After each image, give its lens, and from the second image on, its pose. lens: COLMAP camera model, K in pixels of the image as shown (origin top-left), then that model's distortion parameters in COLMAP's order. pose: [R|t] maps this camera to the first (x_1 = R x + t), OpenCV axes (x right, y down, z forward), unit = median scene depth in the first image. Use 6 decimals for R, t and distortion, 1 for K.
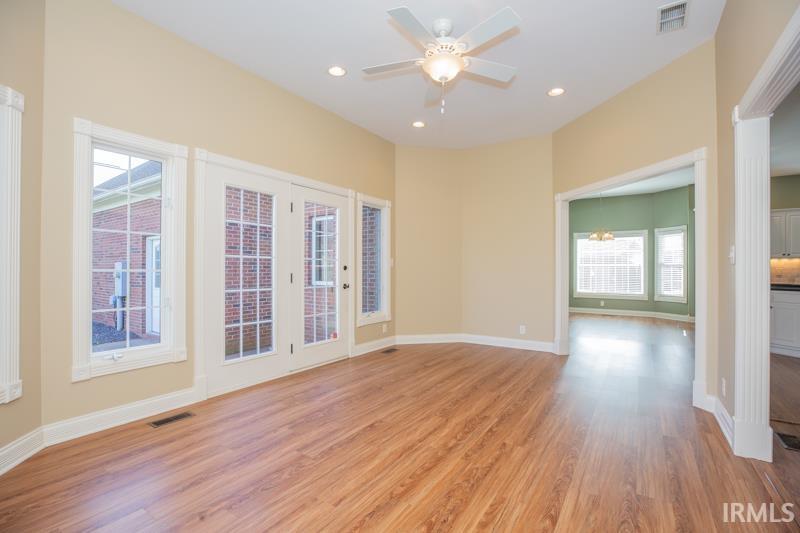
lens RADIAL K [[369.5, 0, 395.0], [0, 369.5, 269.5], [0, 0, 1]] dist [-0.022094, 0.000401]
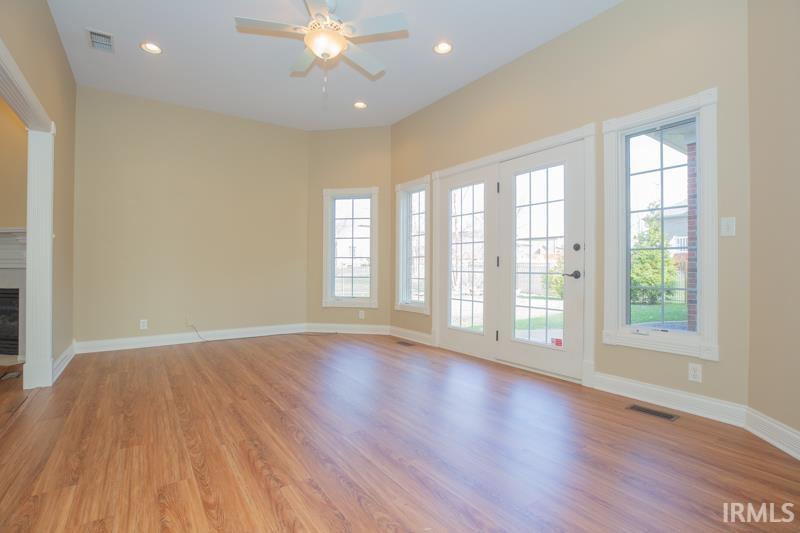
lens RADIAL K [[369.5, 0, 399.0], [0, 369.5, 270.0], [0, 0, 1]] dist [-0.022094, 0.000401]
pose [[-0.357165, -0.001633, -0.934040, 1.077184], [-0.002152, 0.999997, -0.000926, 0.068747], [0.934039, 0.001679, -0.357168, 1.678179]]
